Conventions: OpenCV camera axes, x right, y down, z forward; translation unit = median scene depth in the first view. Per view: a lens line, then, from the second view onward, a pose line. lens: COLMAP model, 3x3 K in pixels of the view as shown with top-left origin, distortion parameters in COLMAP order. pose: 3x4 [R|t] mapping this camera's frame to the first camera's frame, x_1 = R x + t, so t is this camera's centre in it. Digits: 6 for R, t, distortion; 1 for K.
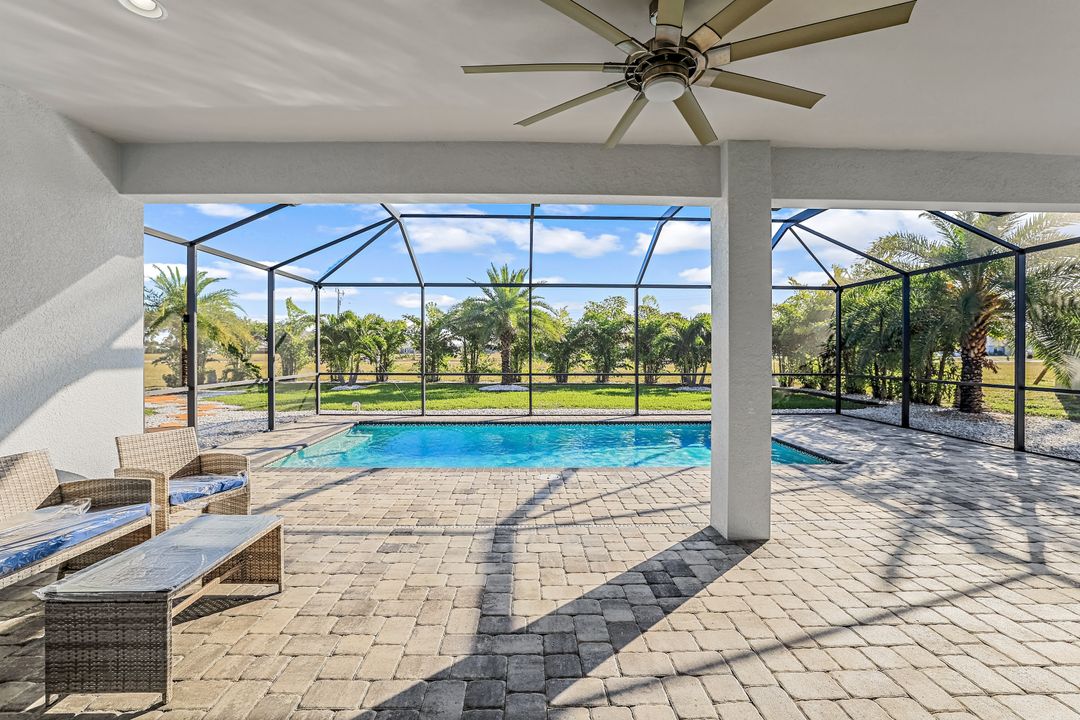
lens RADIAL K [[481.3, 0, 536.5], [0, 481.3, 361.3], [0, 0, 1]] dist [-0.032473, 0.007394]
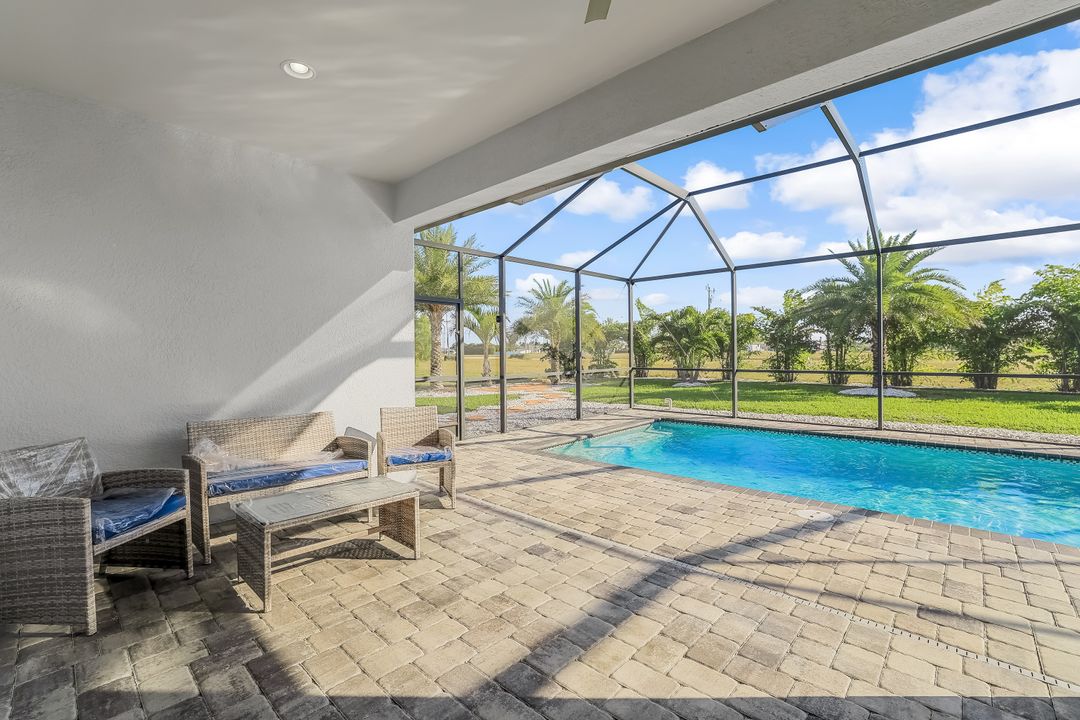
lens RADIAL K [[481.3, 0, 542.7], [0, 481.3, 362.8], [0, 0, 1]] dist [-0.032473, 0.007394]
pose [[0.705301, 0.004022, -0.708897, 0.150291], [-0.001813, 0.999991, 0.003870, 0.010914], [0.708906, -0.001444, 0.705302, 0.147842]]
